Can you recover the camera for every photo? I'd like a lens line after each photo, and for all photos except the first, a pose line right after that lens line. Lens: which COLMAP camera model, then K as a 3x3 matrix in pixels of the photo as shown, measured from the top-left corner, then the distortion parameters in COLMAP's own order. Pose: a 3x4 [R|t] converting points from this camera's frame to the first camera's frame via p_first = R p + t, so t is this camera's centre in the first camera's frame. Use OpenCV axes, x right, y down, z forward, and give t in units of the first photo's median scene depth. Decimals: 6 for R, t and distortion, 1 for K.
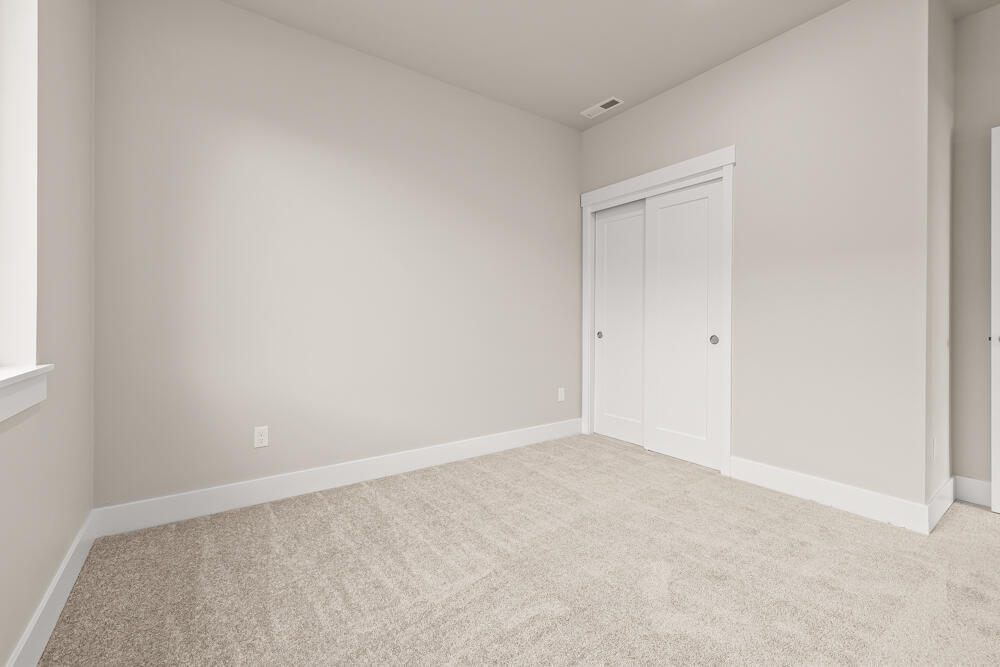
lens RADIAL K [[423.4, 0, 500.4], [0, 423.4, 327.7], [0, 0, 1]] dist [-0.008189, 0.000255]
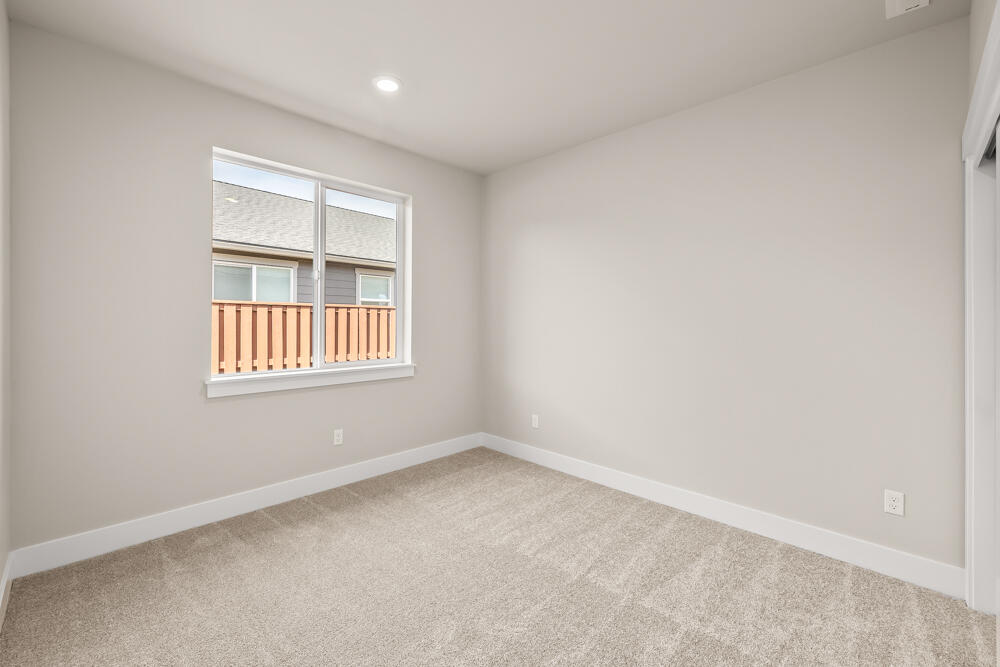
lens RADIAL K [[423.4, 0, 500.0], [0, 423.4, 327.6], [0, 0, 1]] dist [-0.008189, 0.000255]
pose [[0.160889, 0.010678, -0.986915, 0.905417], [-0.033846, 0.999413, 0.005295, -0.091519], [0.986392, 0.032551, 0.161156, 0.548000]]
